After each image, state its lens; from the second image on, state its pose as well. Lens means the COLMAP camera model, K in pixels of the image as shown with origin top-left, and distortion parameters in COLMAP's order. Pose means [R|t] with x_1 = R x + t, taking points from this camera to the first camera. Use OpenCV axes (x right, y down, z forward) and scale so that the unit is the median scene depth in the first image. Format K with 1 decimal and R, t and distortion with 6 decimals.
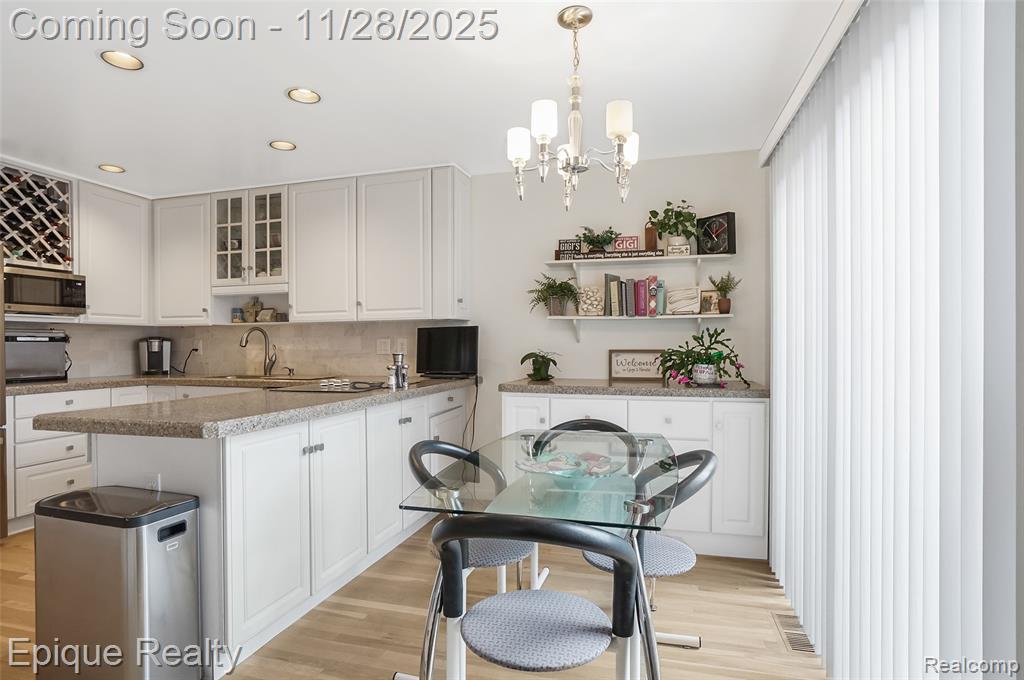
lens RADIAL K [[532.9, 0, 517.1], [0, 532.9, 344.8], [0, 0, 1]] dist [-0.049894, 0.022956]
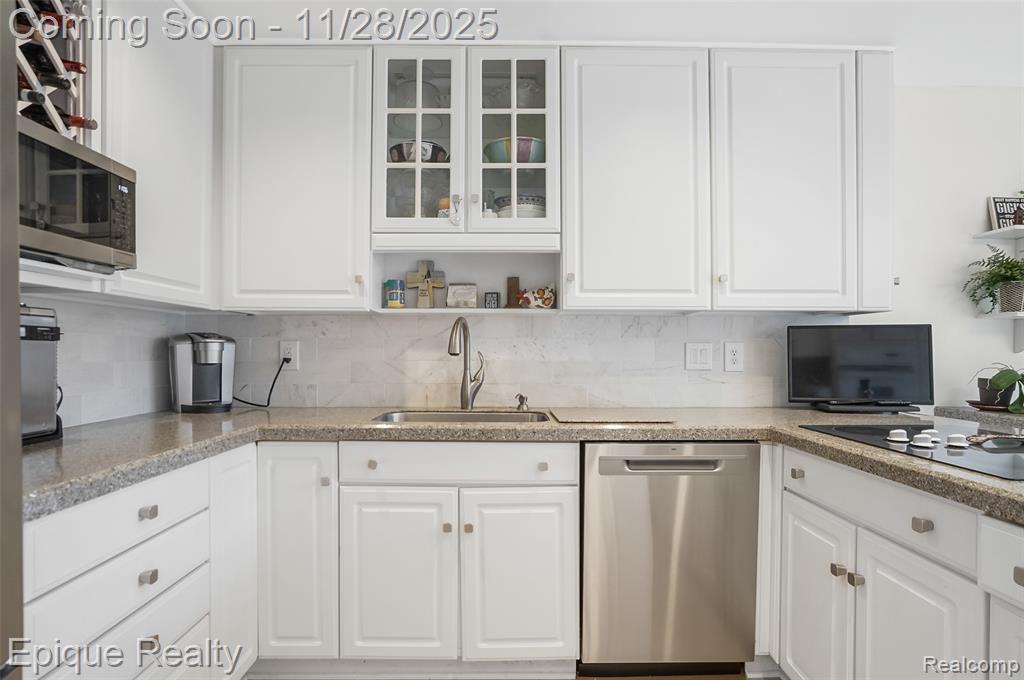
lens RADIAL K [[532.9, 0, 519.4], [0, 532.9, 352.7], [0, 0, 1]] dist [-0.049894, 0.022956]
pose [[0.960653, 0.007732, 0.277643, -0.599661], [-0.007513, 0.999970, -0.001851, 0.001885], [-0.277649, -0.000308, 0.960683, 0.495096]]
